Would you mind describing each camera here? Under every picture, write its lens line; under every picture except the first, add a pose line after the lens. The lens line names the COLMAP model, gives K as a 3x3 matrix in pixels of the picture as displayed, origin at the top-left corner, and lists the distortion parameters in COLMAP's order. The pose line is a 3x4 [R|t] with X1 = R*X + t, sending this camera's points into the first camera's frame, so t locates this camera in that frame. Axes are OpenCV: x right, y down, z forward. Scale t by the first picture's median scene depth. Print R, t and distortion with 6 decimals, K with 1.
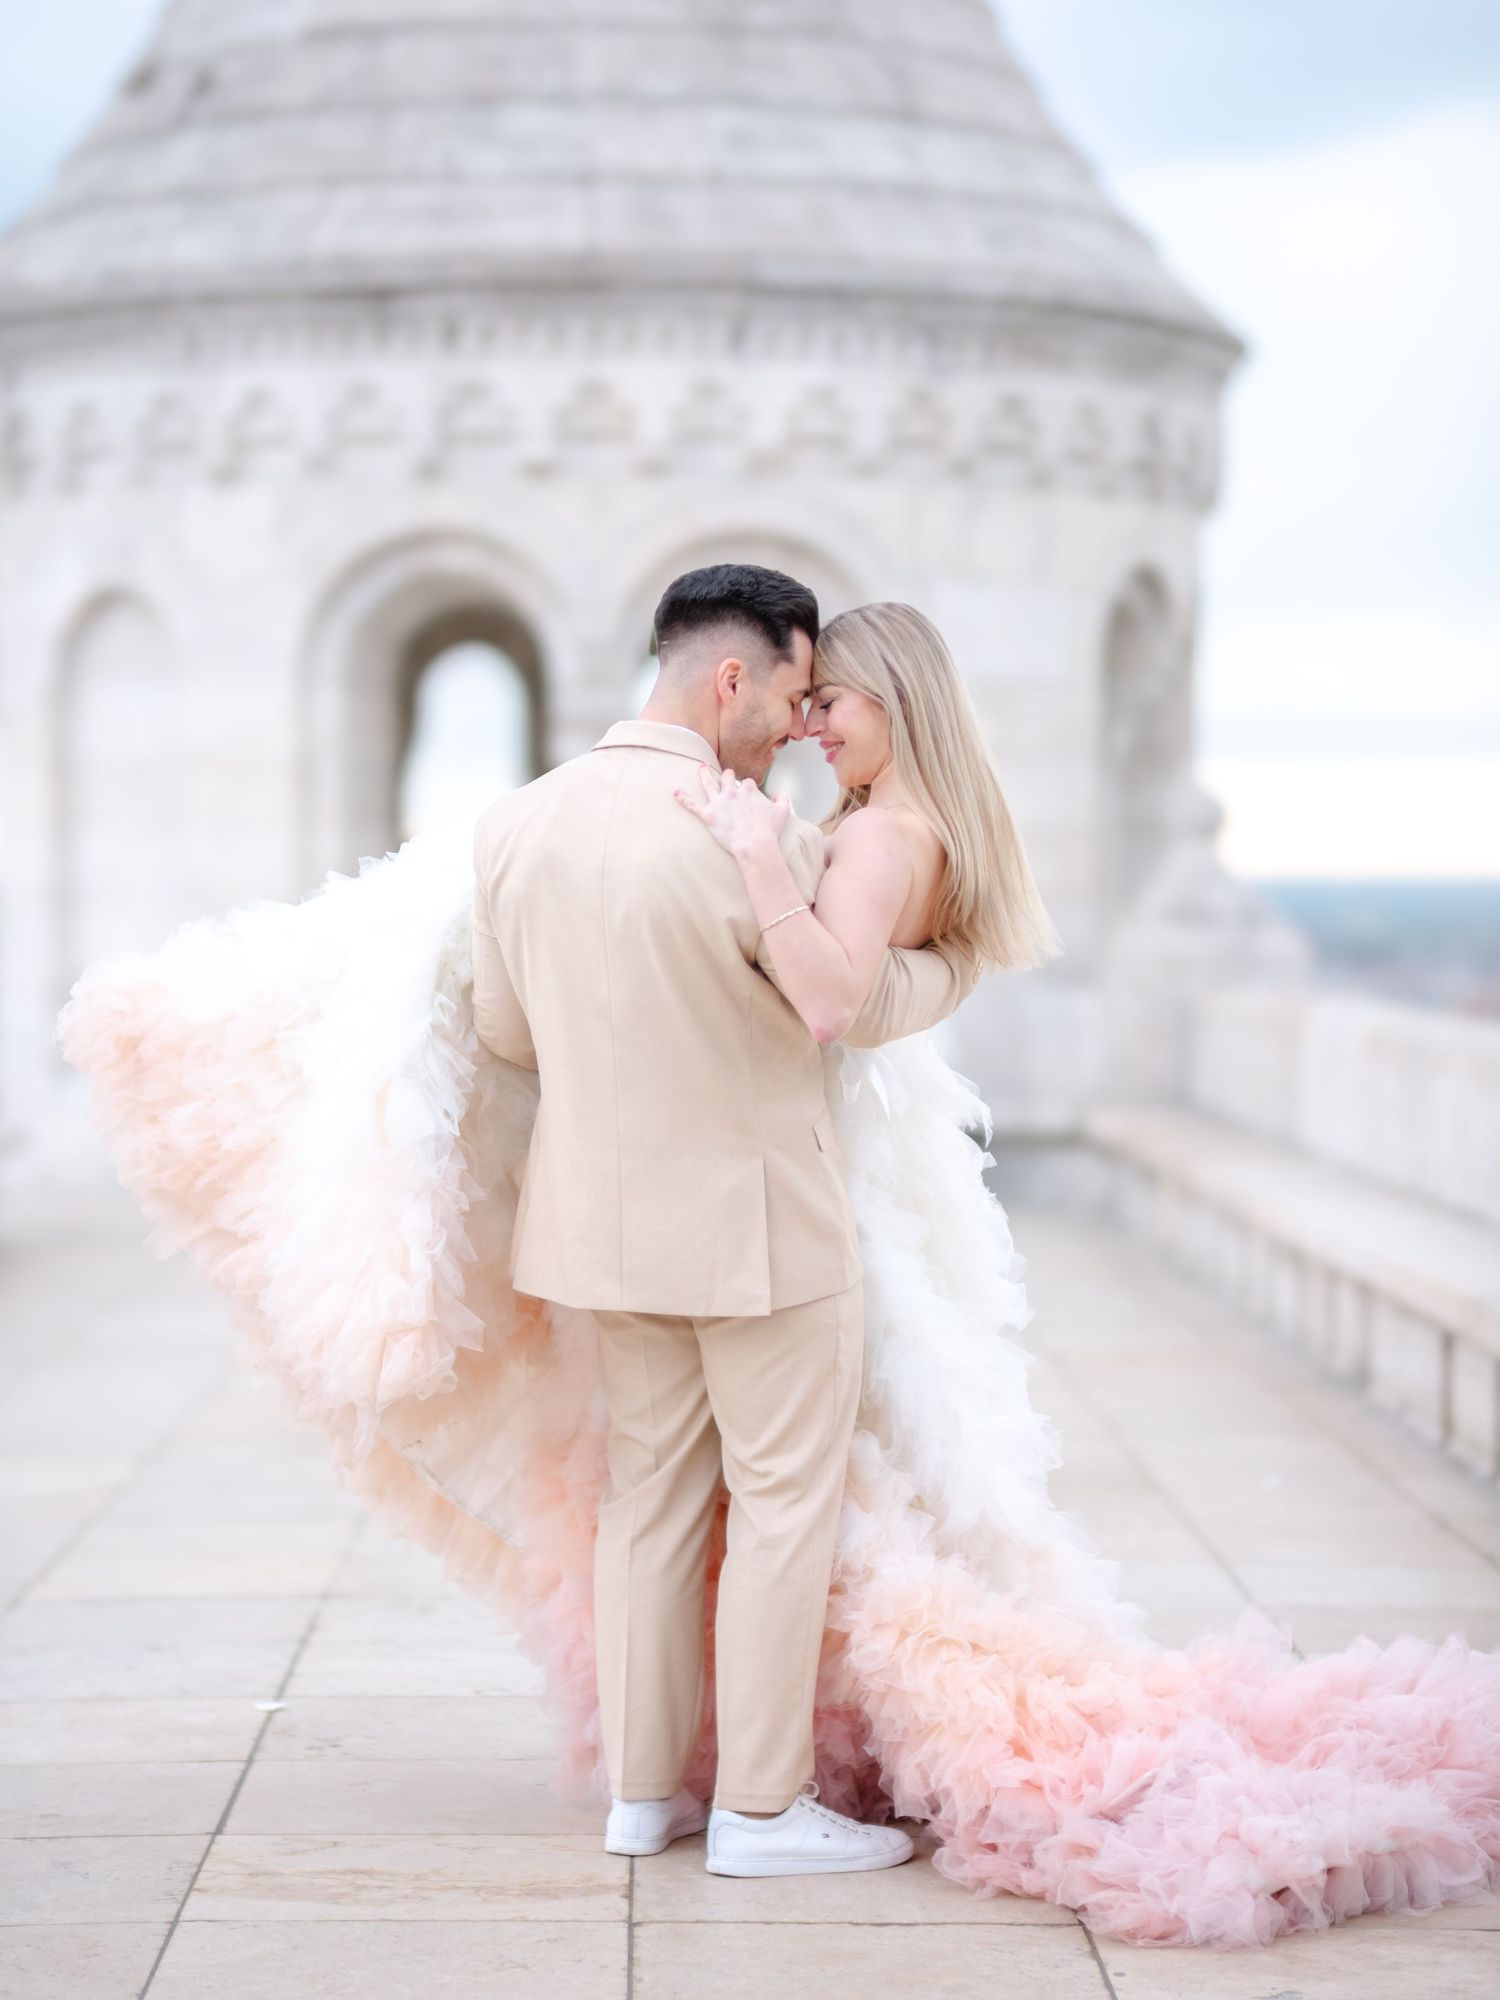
lens RADIAL K [[4358.9, 0, 755.0], [0, 4358.9, 954.5], [0, 0, 1]] dist [0.018599, 0.085816]
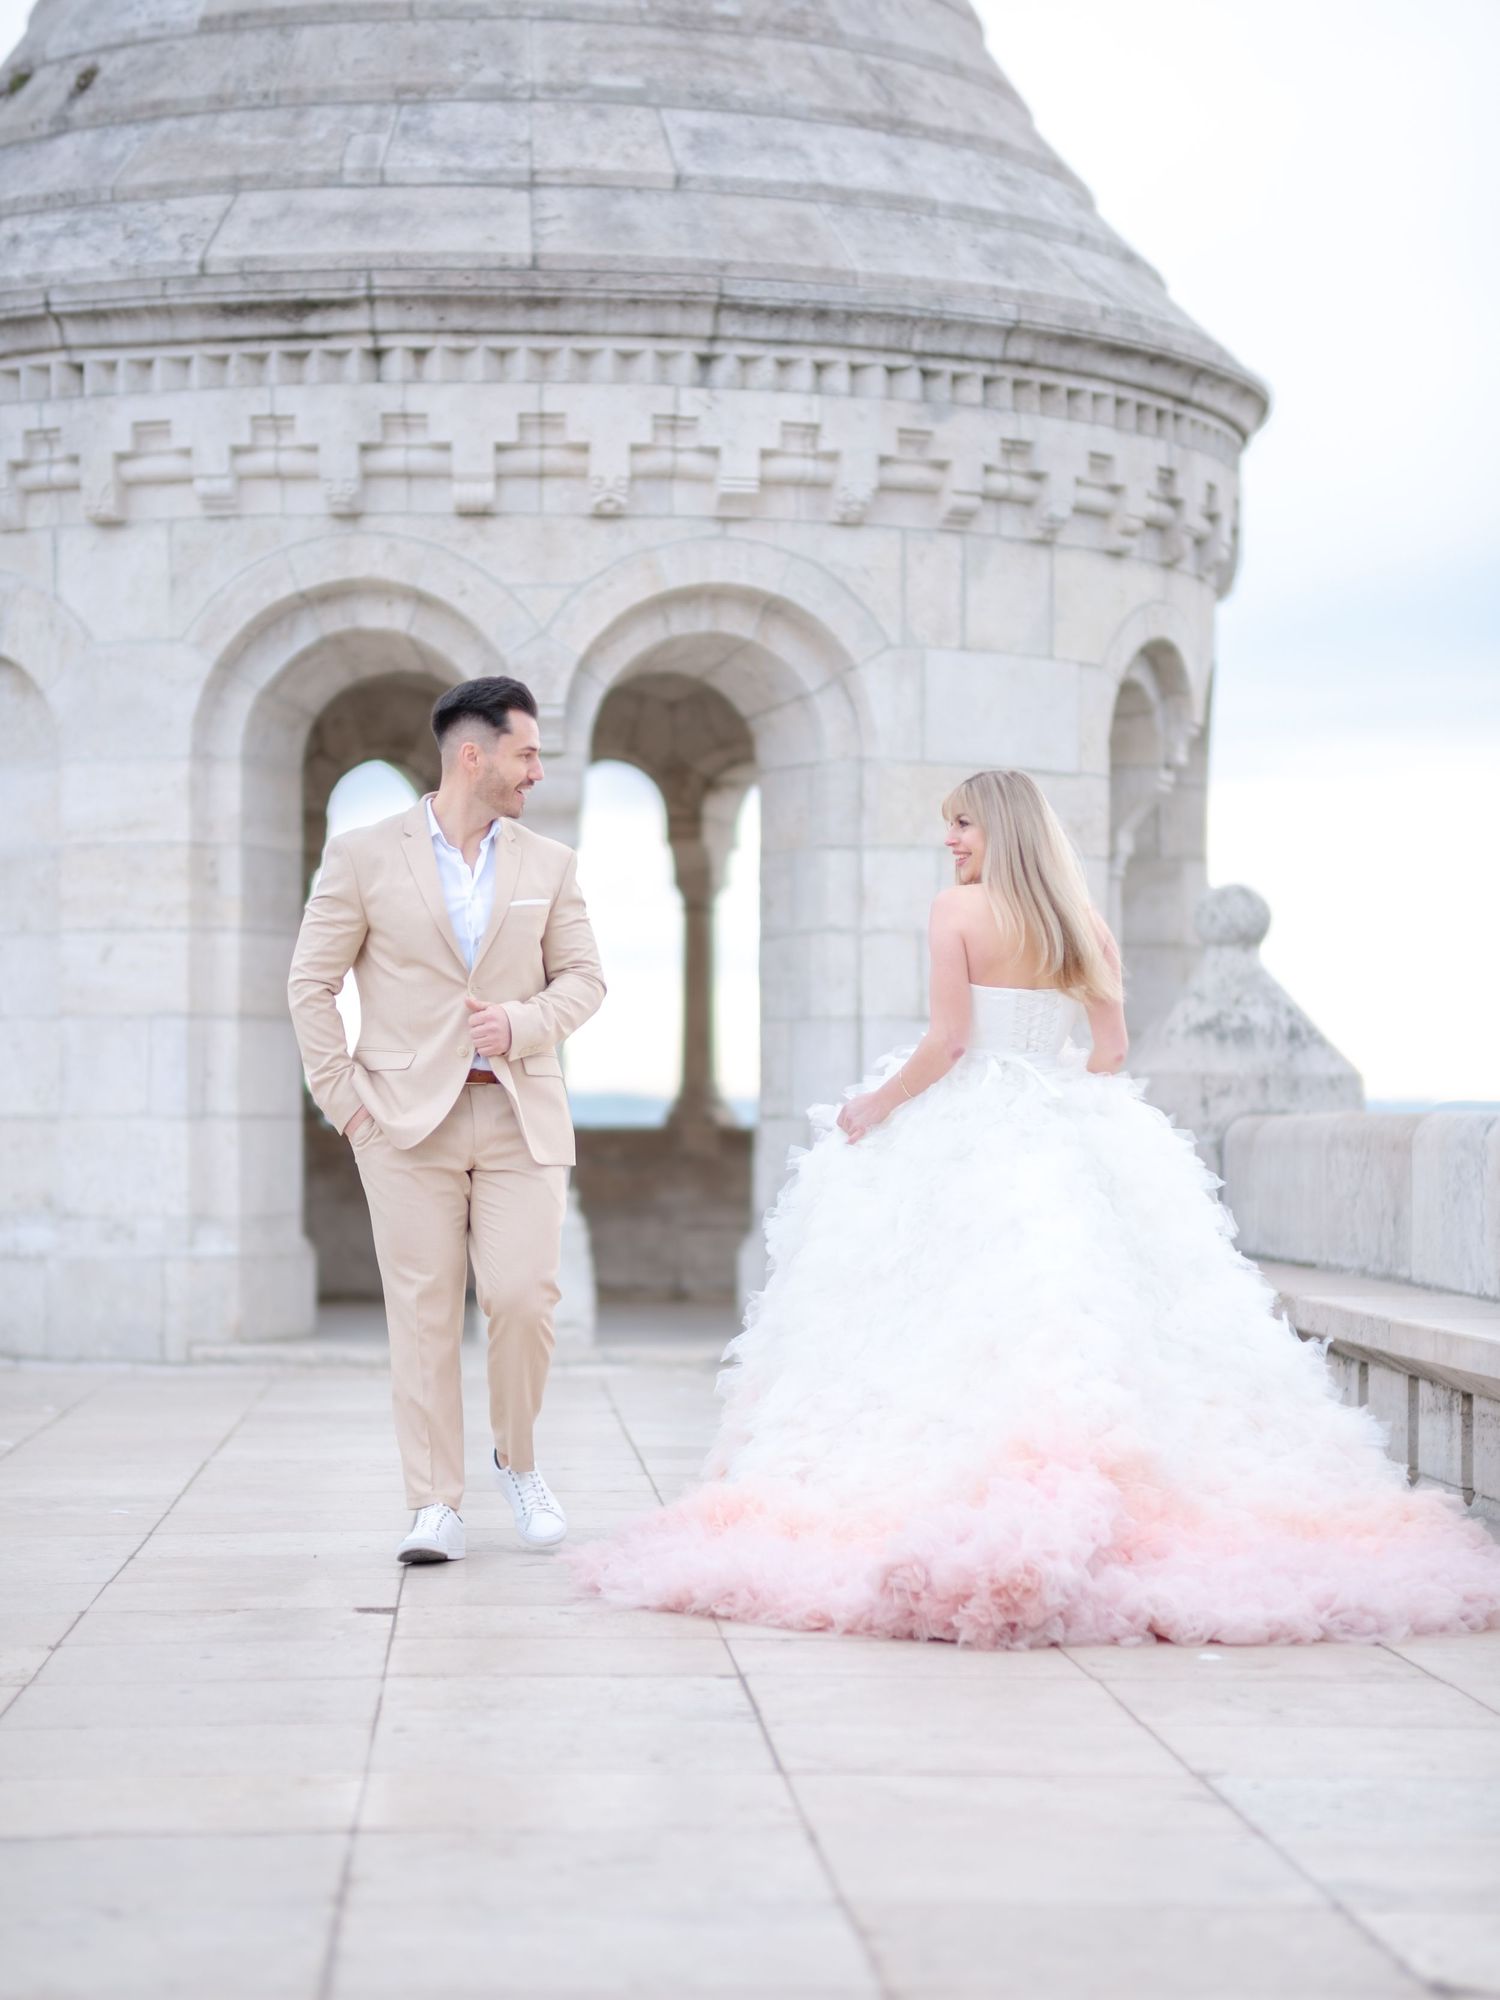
lens RADIAL K [[4371.5, 0, 749.2], [0, 4371.5, 1095.0], [0, 0, 1]] dist [0.036240, -0.103562]
pose [[0.999370, 0.002912, 0.035364, -0.025145], [-0.002360, 0.999875, -0.015645, 0.017385], [-0.035405, 0.015551, 0.999252, 0.127180]]
